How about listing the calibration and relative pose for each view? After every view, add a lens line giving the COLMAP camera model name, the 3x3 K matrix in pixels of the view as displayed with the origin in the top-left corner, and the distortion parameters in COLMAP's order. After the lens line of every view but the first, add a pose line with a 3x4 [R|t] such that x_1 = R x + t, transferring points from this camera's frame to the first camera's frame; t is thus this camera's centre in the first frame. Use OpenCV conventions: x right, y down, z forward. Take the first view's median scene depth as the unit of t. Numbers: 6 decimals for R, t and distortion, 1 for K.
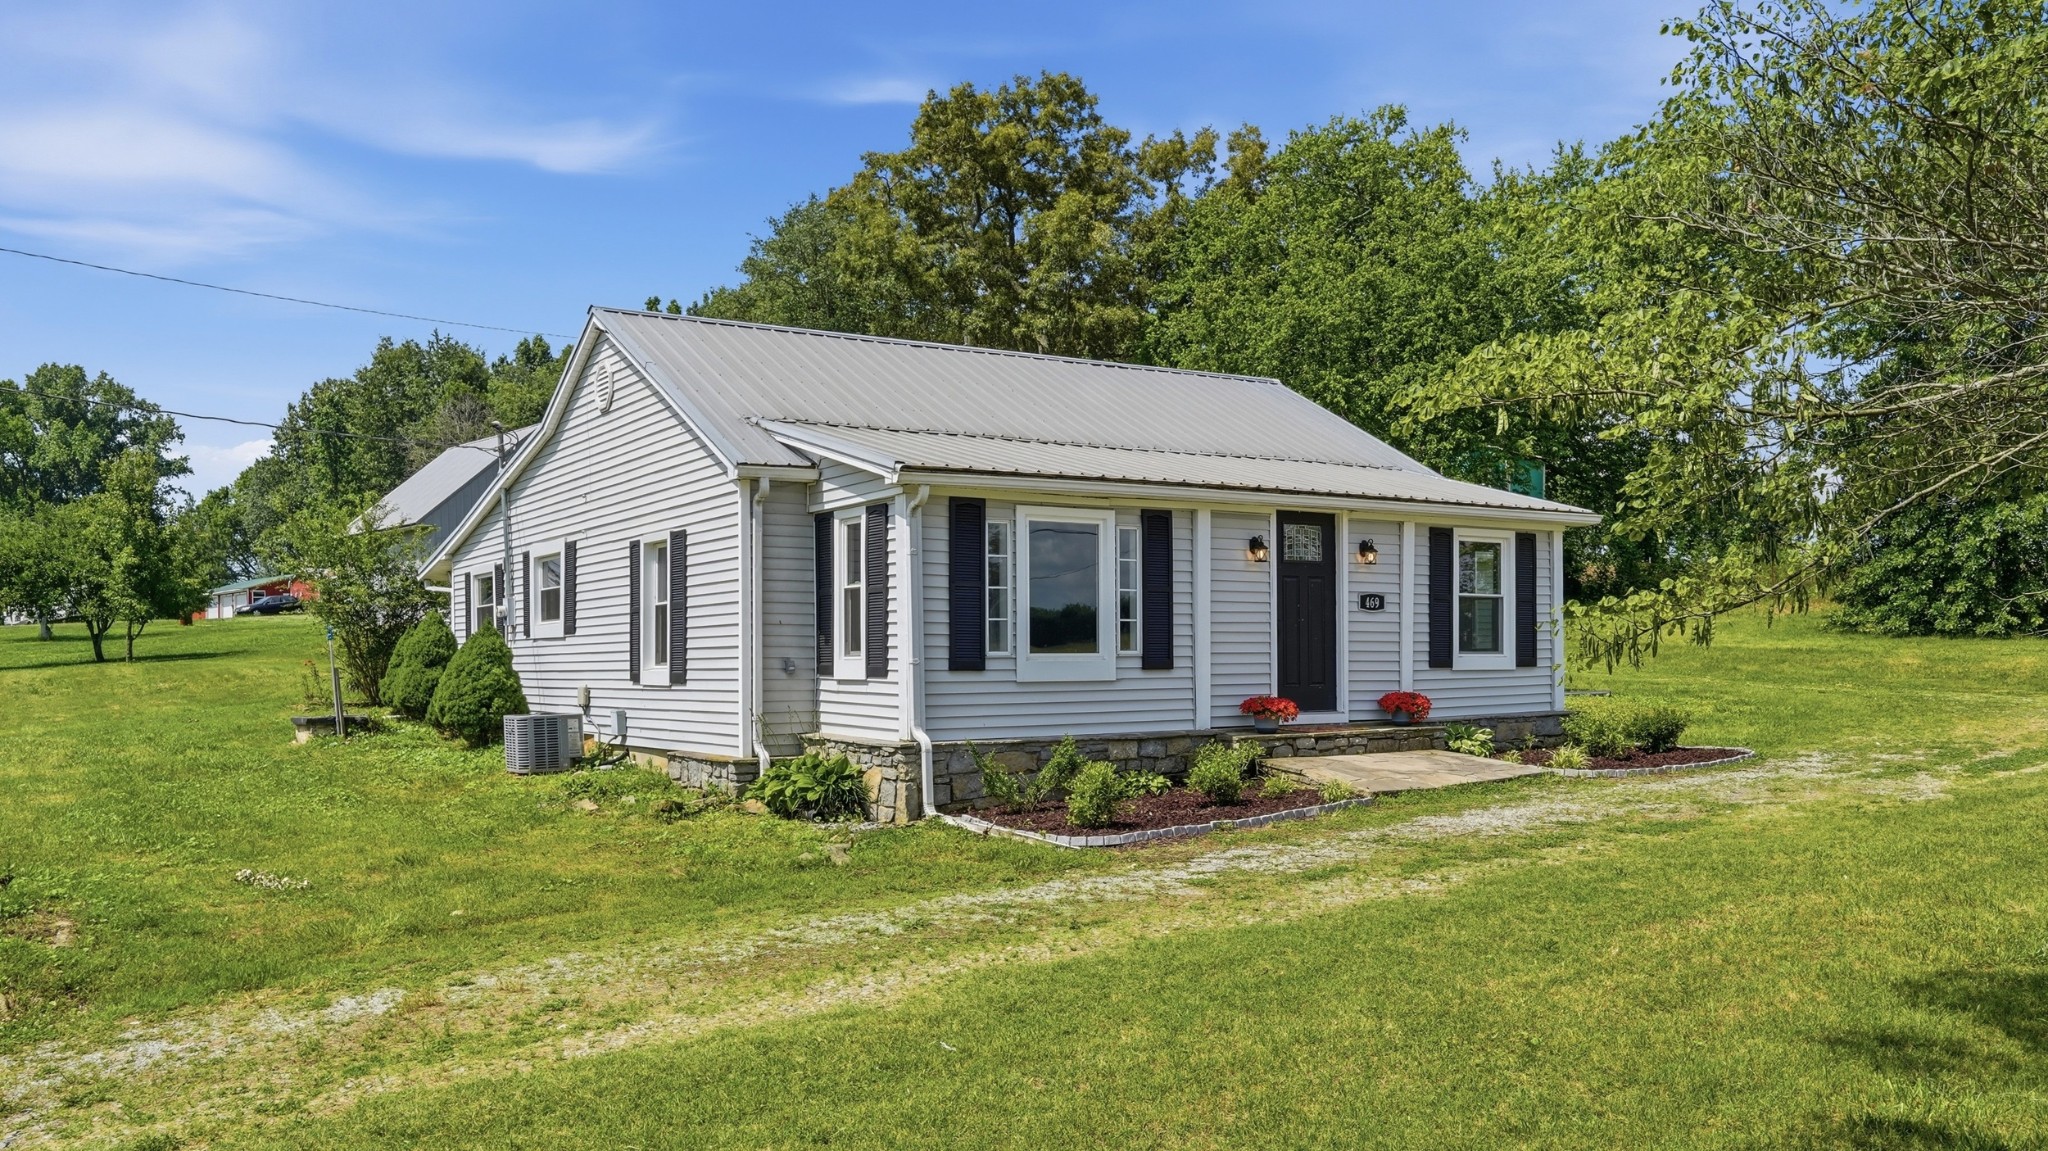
lens RADIAL K [[1581.7, 0, 978.8], [0, 1581.7, 702.1], [0, 0, 1]] dist [0.014712, 0.009673]
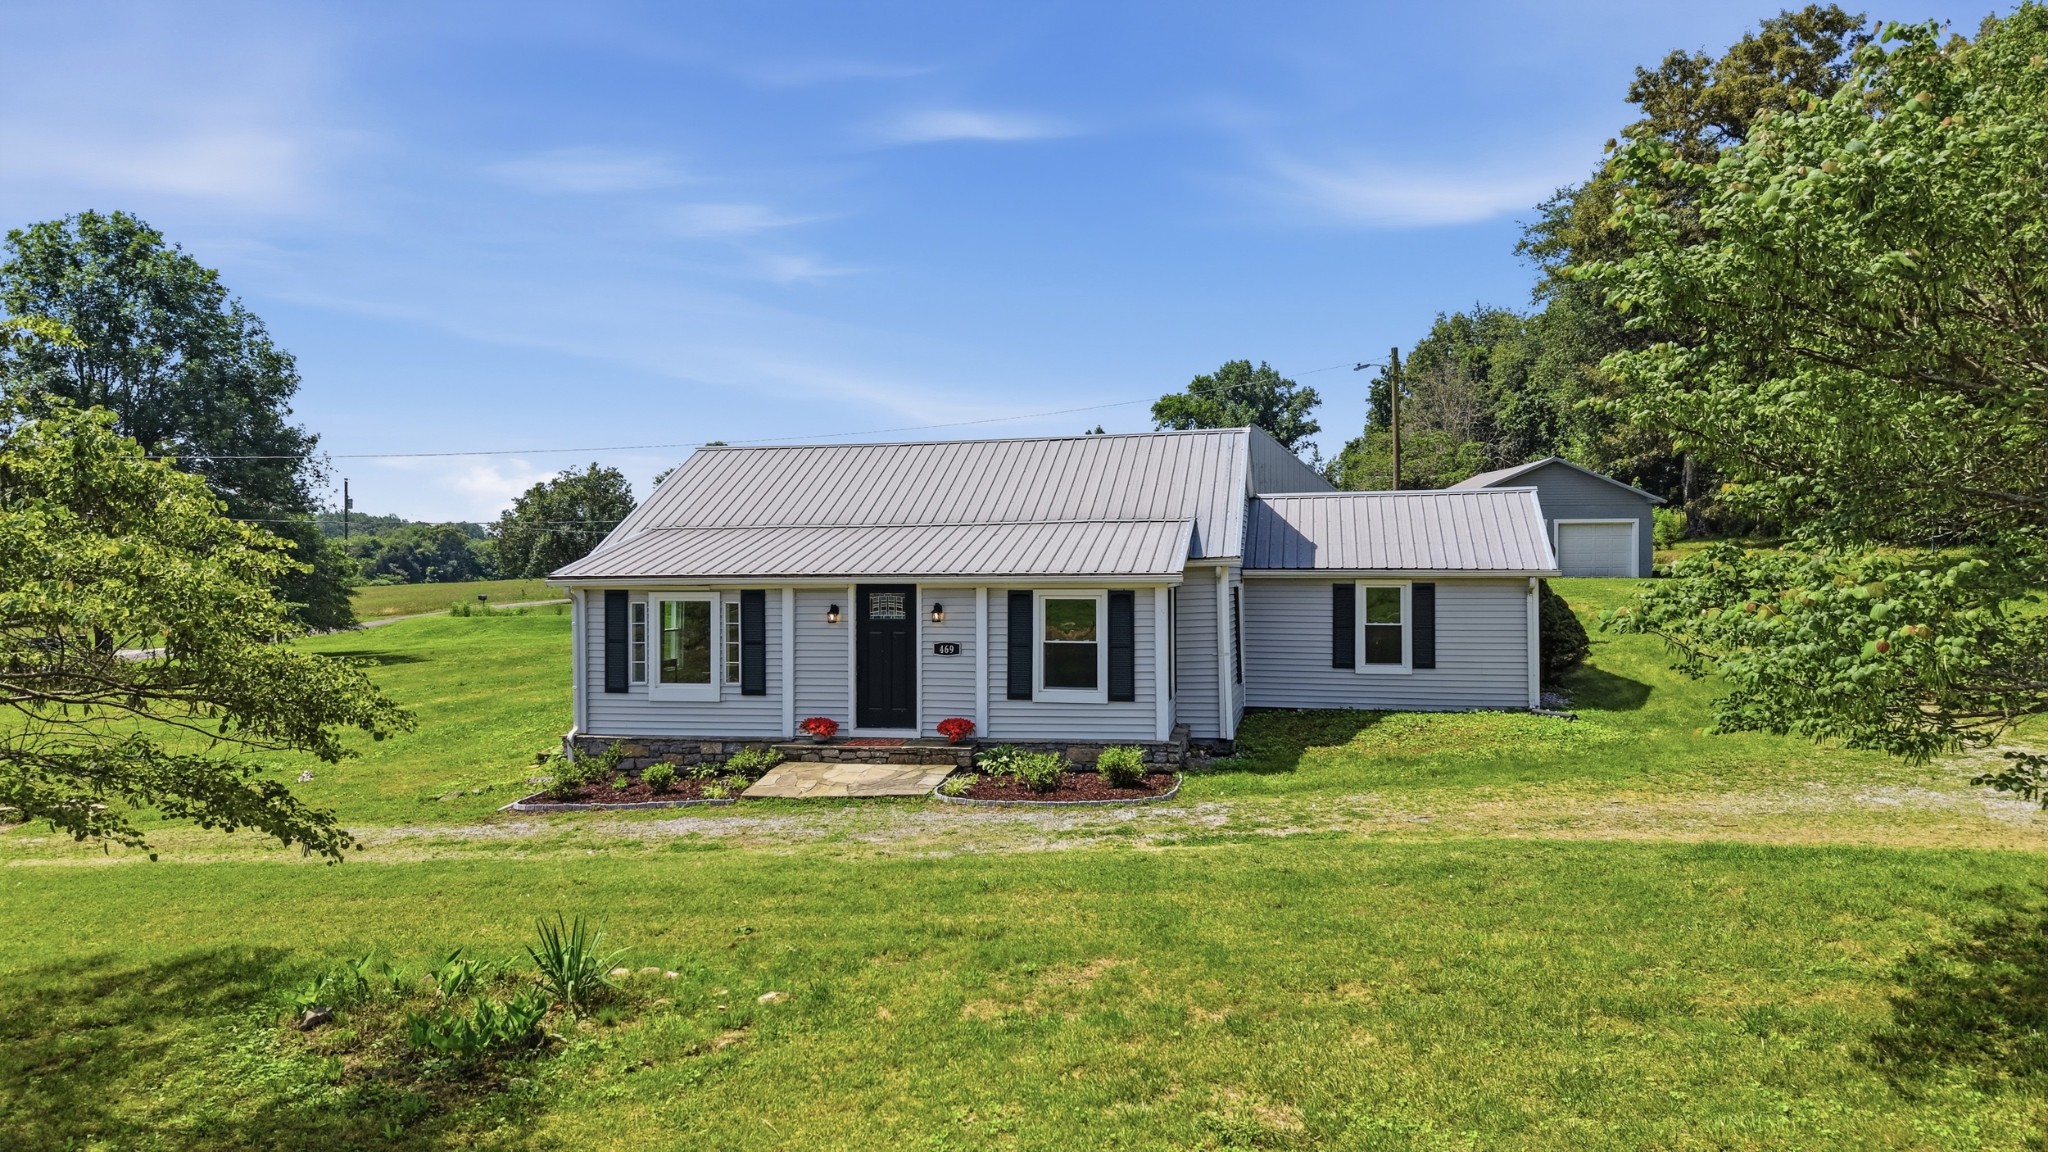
lens RADIAL K [[1326.6, 0, 989.9], [0, 1326.6, 574.2], [0, 0, 1]] dist [0.045388, -0.015155]
pose [[0.718180, 0.004966, -0.695839, 1.076193], [-0.017448, 0.999789, -0.010873, -0.117571], [0.695638, 0.019949, 0.718115, 0.229322]]
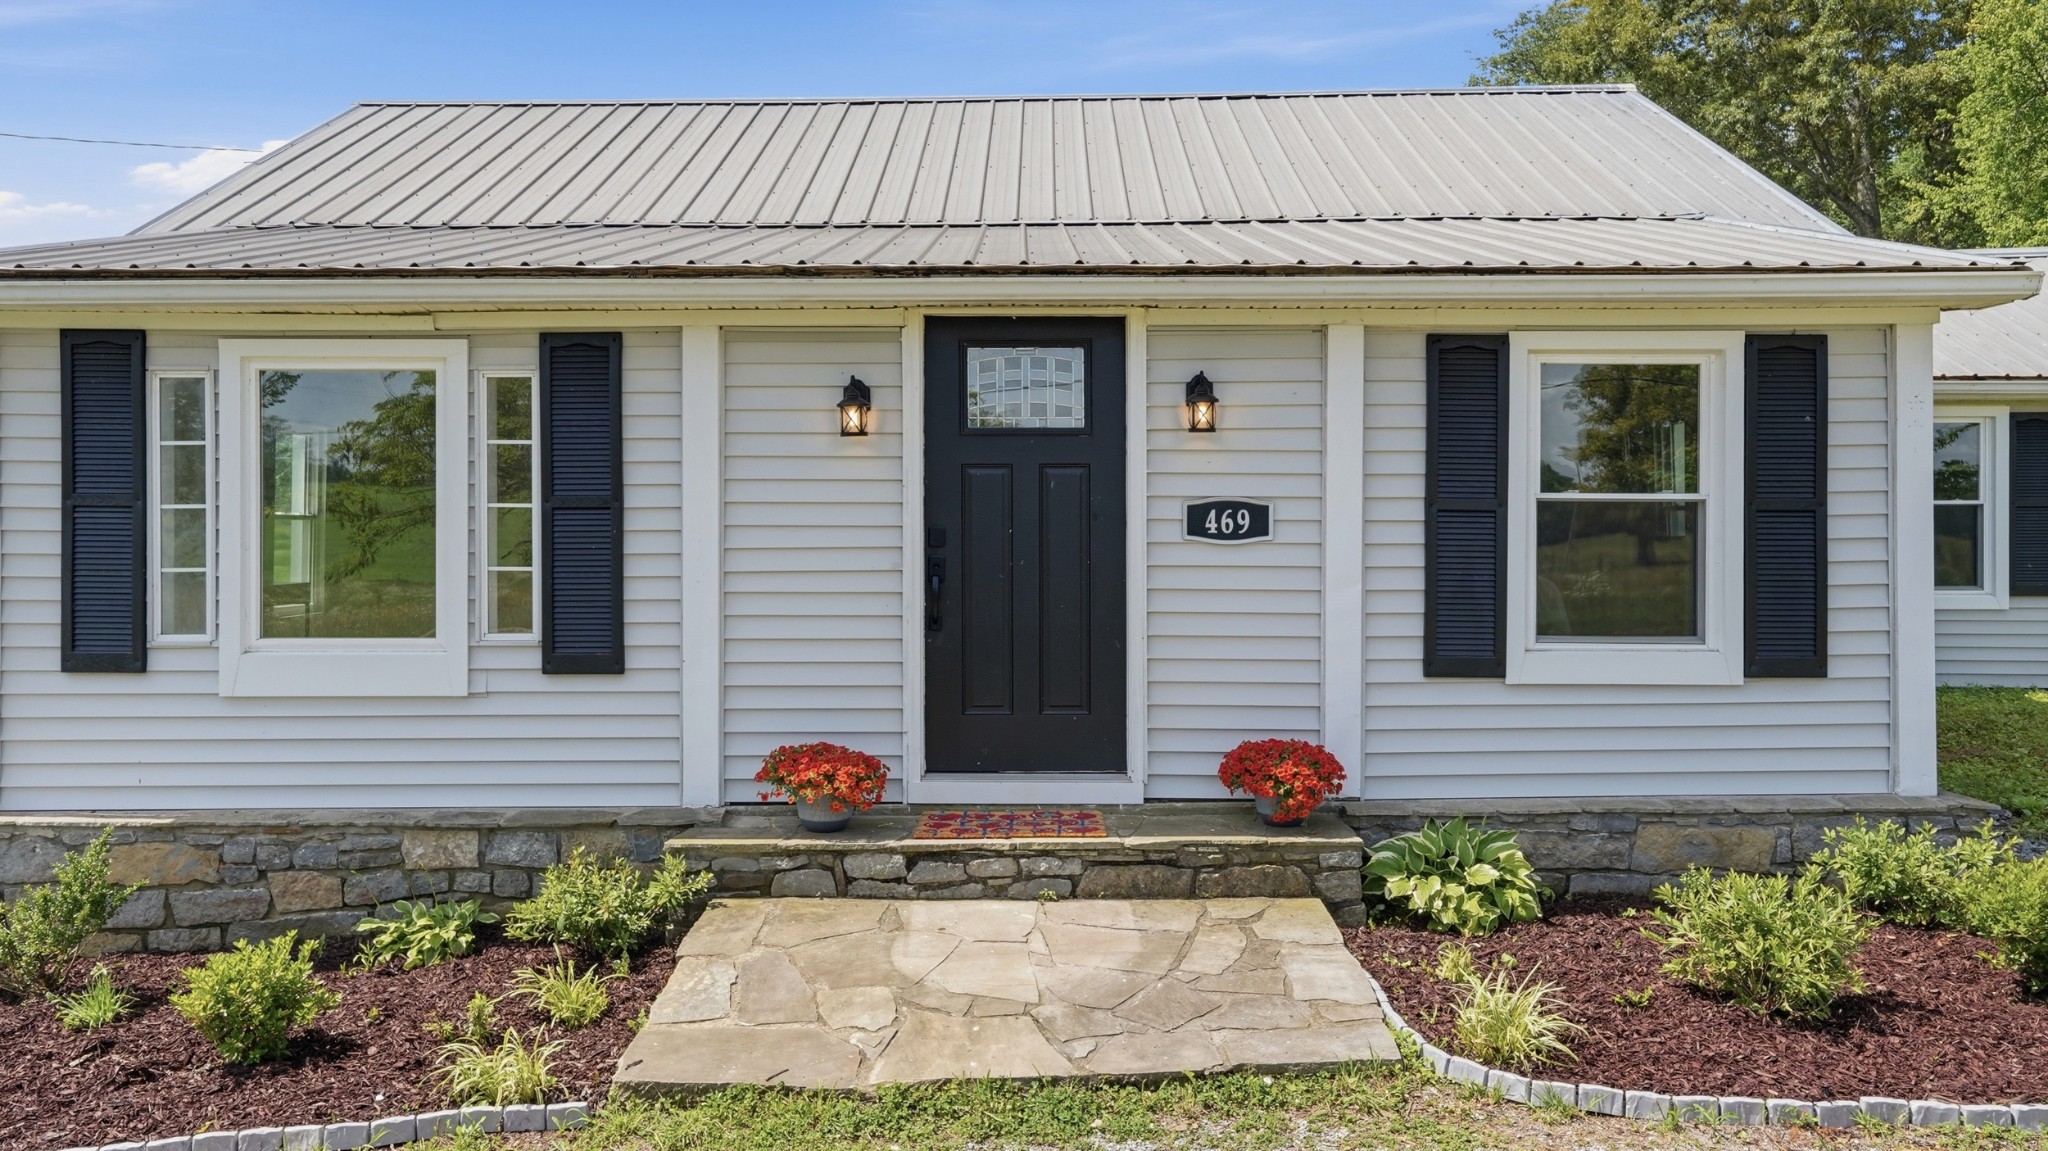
lens RADIAL K [[1548.5, 0, 1000.1], [0, 1548.5, 546.7], [0, 0, 1]] dist [0.011090, 0.011682]
pose [[0.841611, 0.010648, -0.539979, 0.430727], [-0.018650, 0.999782, -0.009353, -0.052373], [0.539762, 0.017943, 0.841627, 0.635659]]
